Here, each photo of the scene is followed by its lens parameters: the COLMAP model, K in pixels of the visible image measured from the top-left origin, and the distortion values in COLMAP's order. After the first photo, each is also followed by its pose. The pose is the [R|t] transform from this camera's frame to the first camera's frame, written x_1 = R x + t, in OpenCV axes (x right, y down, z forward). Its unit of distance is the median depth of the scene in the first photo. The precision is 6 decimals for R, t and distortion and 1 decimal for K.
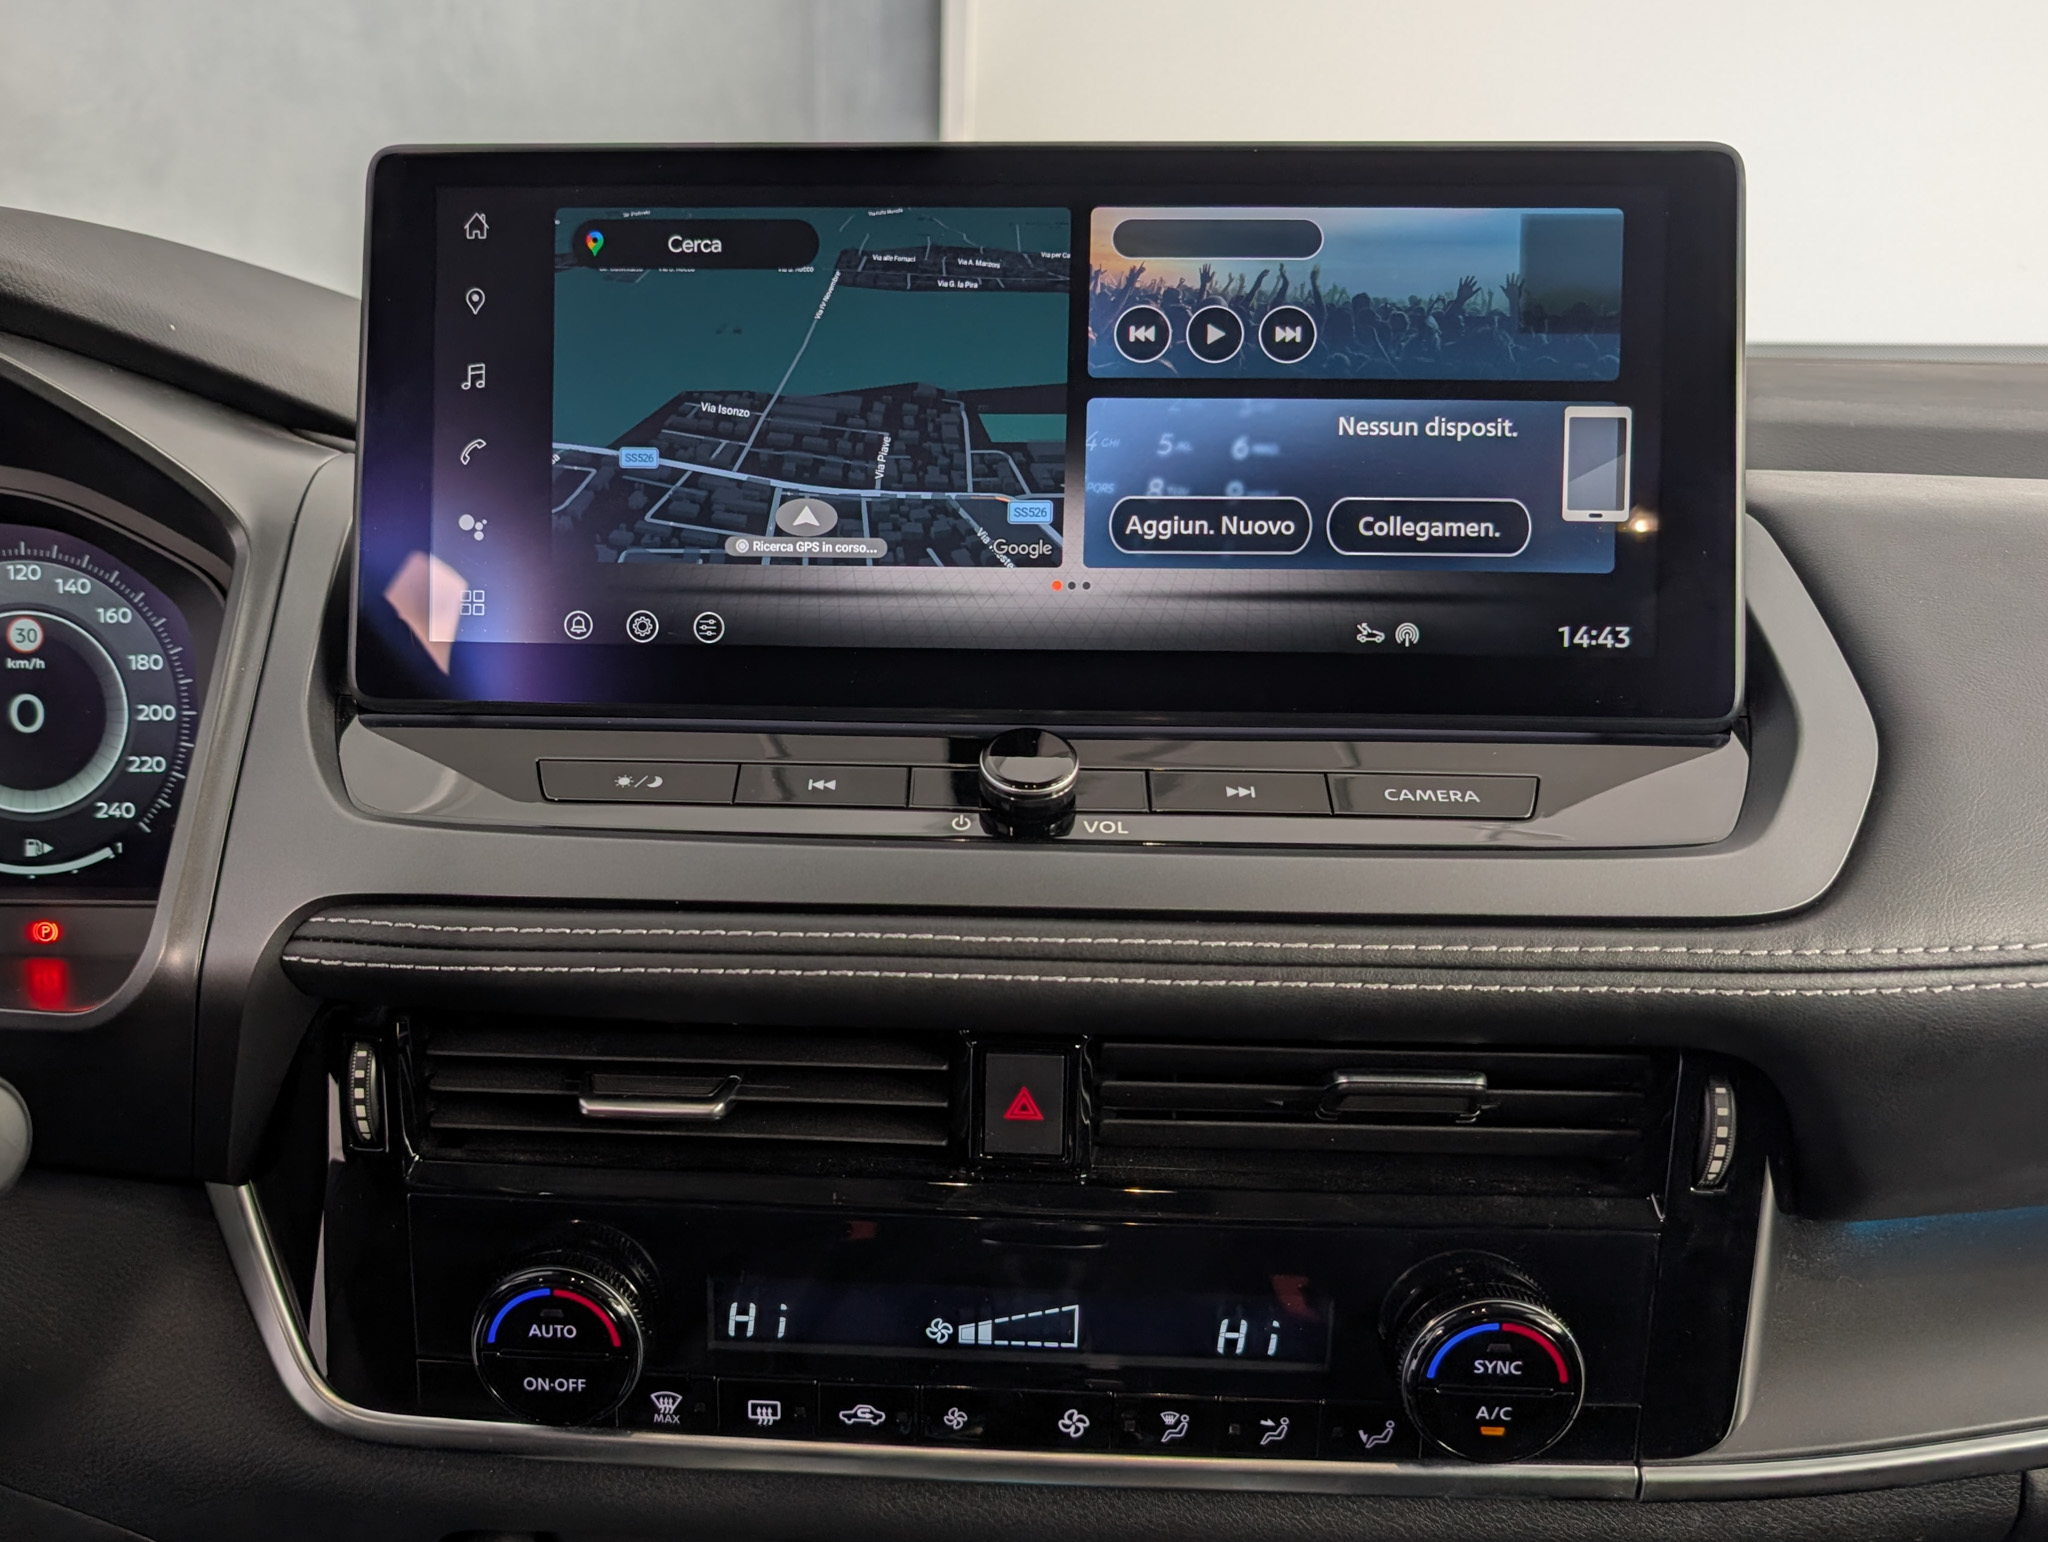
lens RADIAL K [[1700.4, 0, 896.1], [0, 1700.4, 808.4], [0, 0, 1]] dist [0.040839, -0.106518]
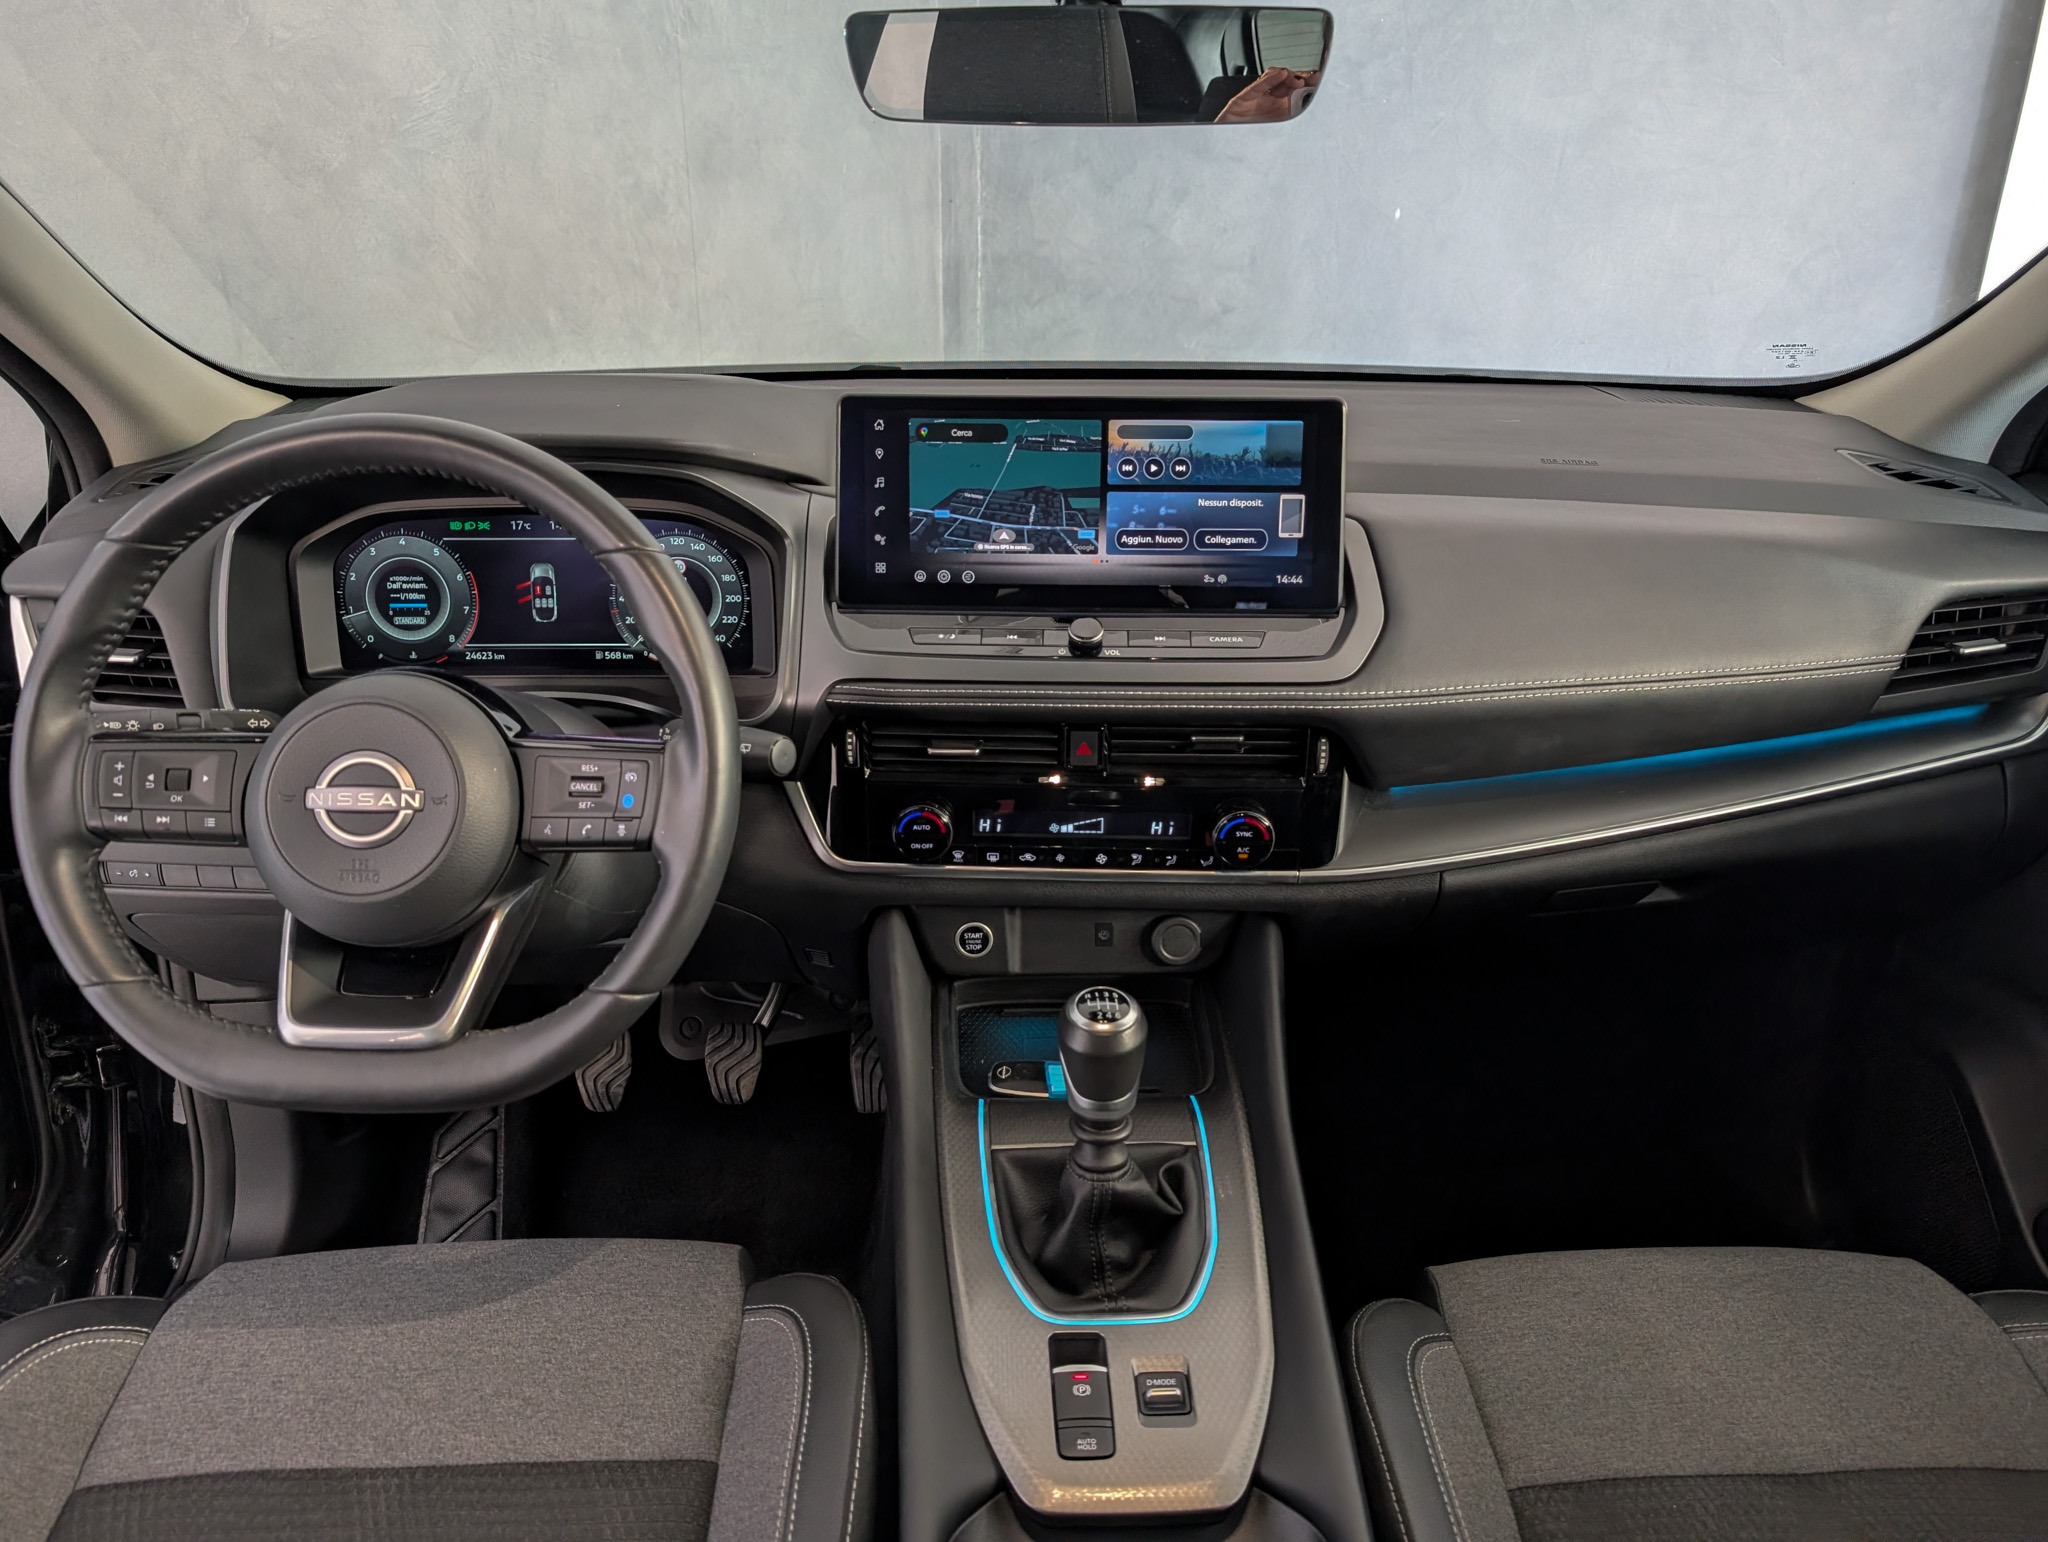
lens RADIAL K [[1473.4, 0, 1028.2], [0, 1473.4, 779.3], [0, 0, 1]] dist [0.026484, -0.021528]
pose [[0.999701, -0.010664, 0.021989, -0.070792], [0.007034, 0.987253, 0.159001, -0.162454], [-0.023404, -0.158799, 0.987033, -1.393289]]
